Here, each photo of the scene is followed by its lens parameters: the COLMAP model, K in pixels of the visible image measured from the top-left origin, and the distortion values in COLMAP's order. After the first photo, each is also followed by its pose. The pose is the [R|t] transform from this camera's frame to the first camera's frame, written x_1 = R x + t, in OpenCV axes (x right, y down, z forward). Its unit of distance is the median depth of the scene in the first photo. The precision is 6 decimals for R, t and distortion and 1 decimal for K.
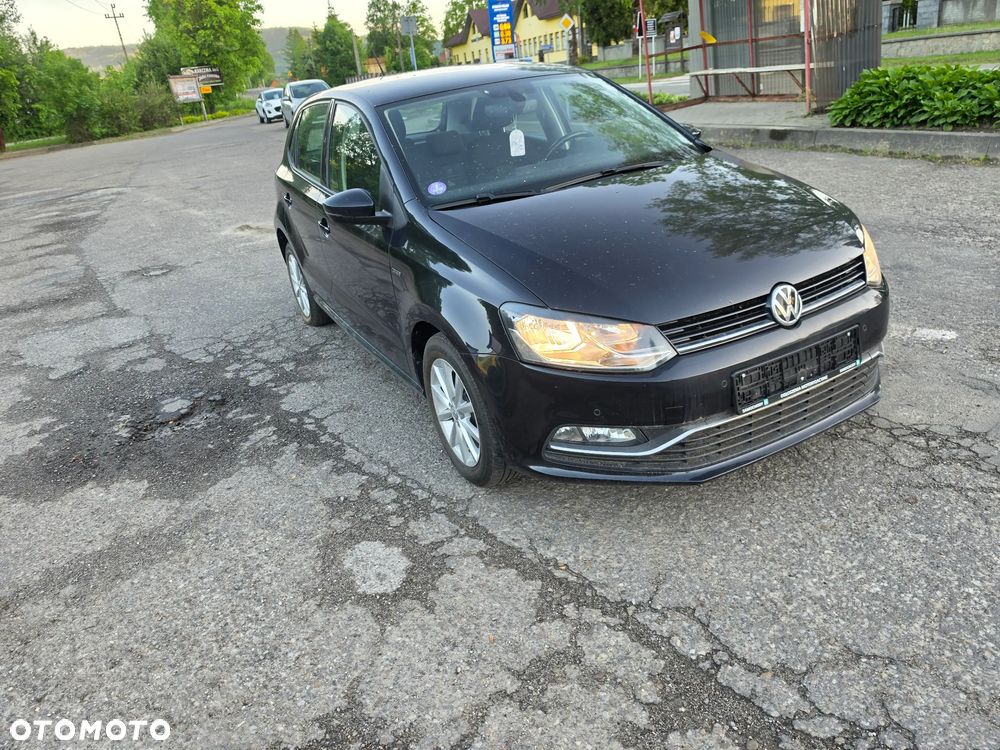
lens RADIAL K [[703.9, 0, 501.9], [0, 703.9, 361.0], [0, 0, 1]] dist [0.027146, -0.038574]
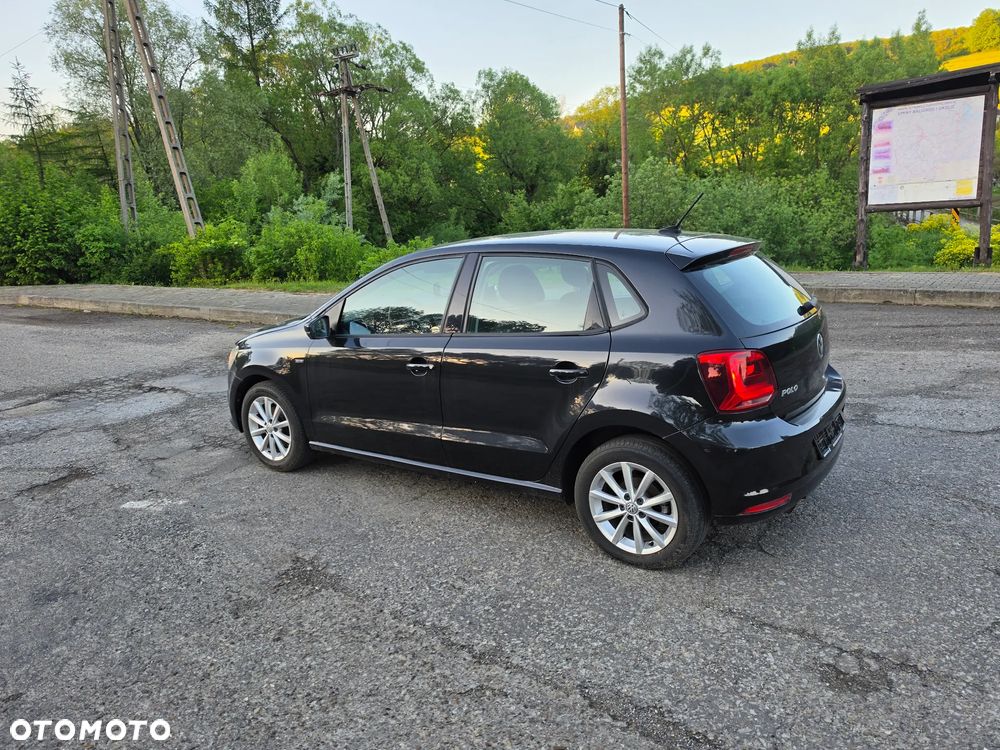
lens RADIAL K [[703.9, 0, 521.5], [0, 703.9, 375.3], [0, 0, 1]] dist [0.027146, -0.038574]
pose [[-0.876115, 0.269600, -0.399673, 0.445724], [-0.026395, 0.800954, 0.598144, -0.944405], [0.481380, 0.534592, -0.694611, 1.999618]]
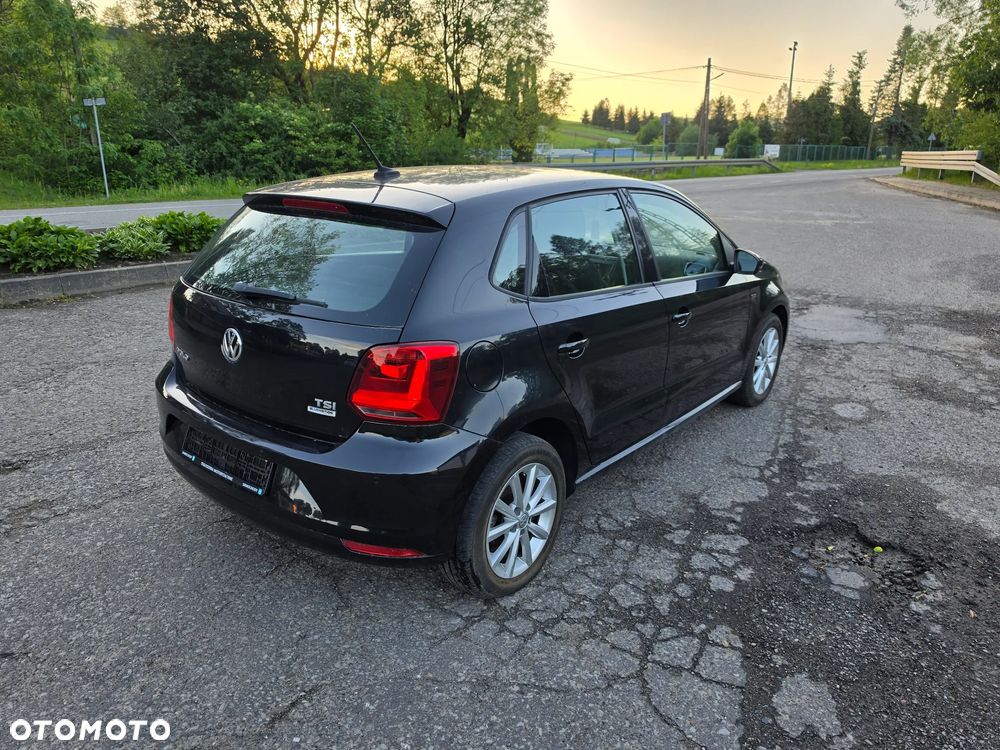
lens RADIAL K [[703.9, 0, 491.3], [0, 703.9, 373.0], [0, 0, 1]] dist [0.027146, -0.038574]
pose [[-0.382670, -0.165540, 0.908934, -1.015732], [0.387212, 0.864504, 0.320468, -0.525211], [-0.838827, 0.474583, -0.266721, 1.506051]]
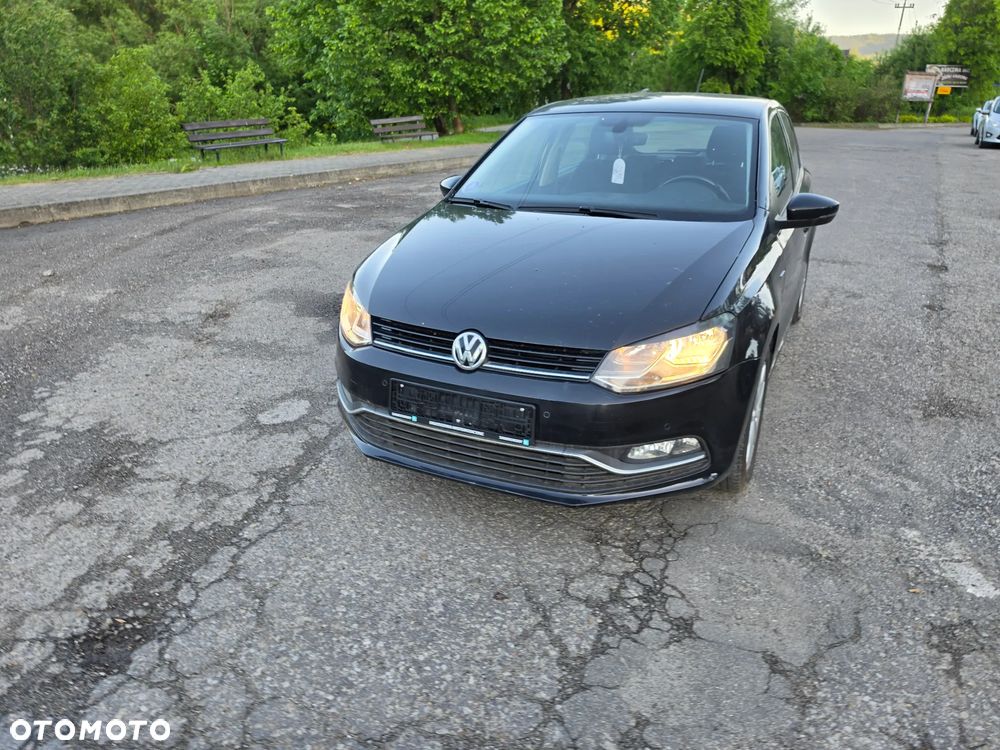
lens RADIAL K [[703.9, 0, 511.4], [0, 703.9, 372.4], [0, 0, 1]] dist [0.027146, -0.038574]
pose [[0.588737, 0.408675, -0.697405, 0.724574], [-0.390053, 0.899314, 0.197718, -0.172274], [0.707989, 0.155621, 0.688864, 0.199216]]
